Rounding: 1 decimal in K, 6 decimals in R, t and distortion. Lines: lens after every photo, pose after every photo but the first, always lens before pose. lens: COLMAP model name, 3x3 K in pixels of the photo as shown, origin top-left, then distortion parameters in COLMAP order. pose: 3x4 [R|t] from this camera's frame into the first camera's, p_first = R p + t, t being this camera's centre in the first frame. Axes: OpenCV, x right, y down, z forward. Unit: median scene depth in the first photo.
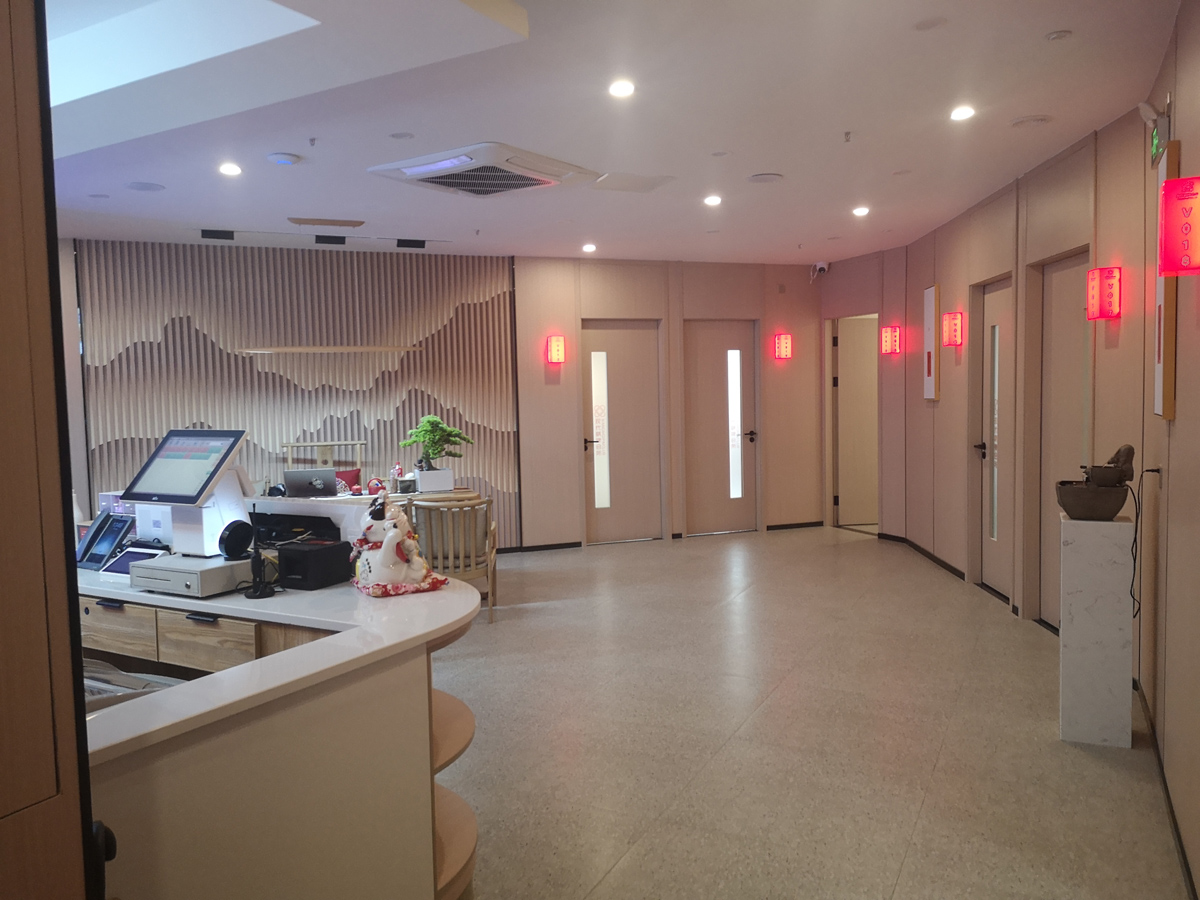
lens RADIAL K [[928.4, 0, 597.8], [0, 928.4, 454.2], [0, 0, 1]] dist [0.100068, -0.120363]
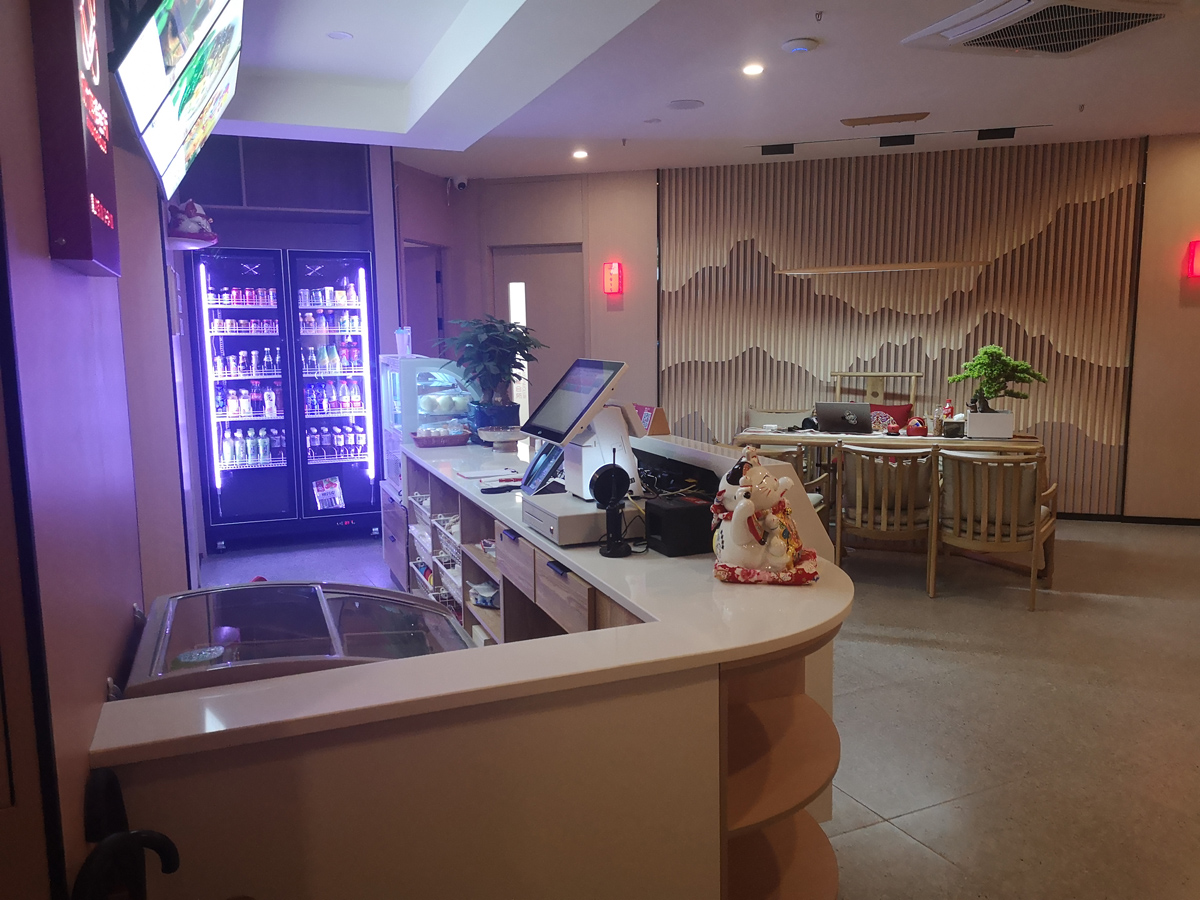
lens RADIAL K [[928.4, 0, 597.8], [0, 928.4, 454.2], [0, 0, 1]] dist [0.100068, -0.120363]
pose [[0.790360, 0.097192, -0.604884, 0.057449], [-0.048179, 0.994139, 0.096785, -0.009817], [0.610745, -0.047352, 0.790410, 0.125235]]
